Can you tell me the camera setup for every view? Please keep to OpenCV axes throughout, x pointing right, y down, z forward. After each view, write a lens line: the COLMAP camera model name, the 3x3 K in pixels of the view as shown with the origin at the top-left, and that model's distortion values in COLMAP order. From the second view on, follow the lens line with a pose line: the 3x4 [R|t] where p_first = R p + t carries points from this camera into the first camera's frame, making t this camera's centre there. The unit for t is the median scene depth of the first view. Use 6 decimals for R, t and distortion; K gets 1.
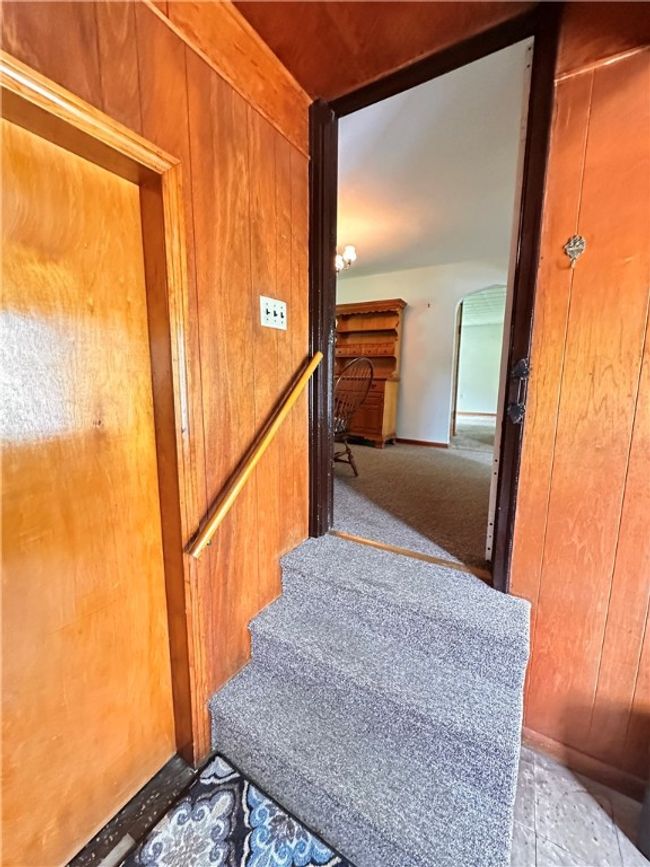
lens RADIAL K [[351.8, 0, 327.6], [0, 351.8, 432.8], [0, 0, 1]] dist [-0.003800, 0.000309]
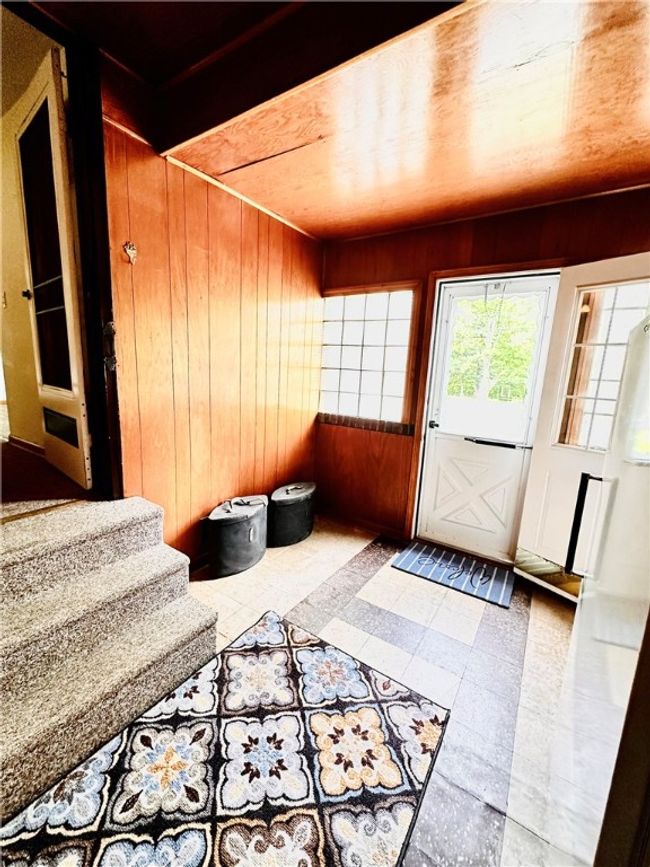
lens RADIAL K [[351.8, 0, 327.5], [0, 351.8, 432.6], [0, 0, 1]] dist [-0.003800, 0.000309]
pose [[0.053868, -0.188464, 0.980602, -0.799434], [0.097562, 0.978322, 0.182667, 0.041104], [-0.993771, 0.085829, 0.071087, 0.110350]]
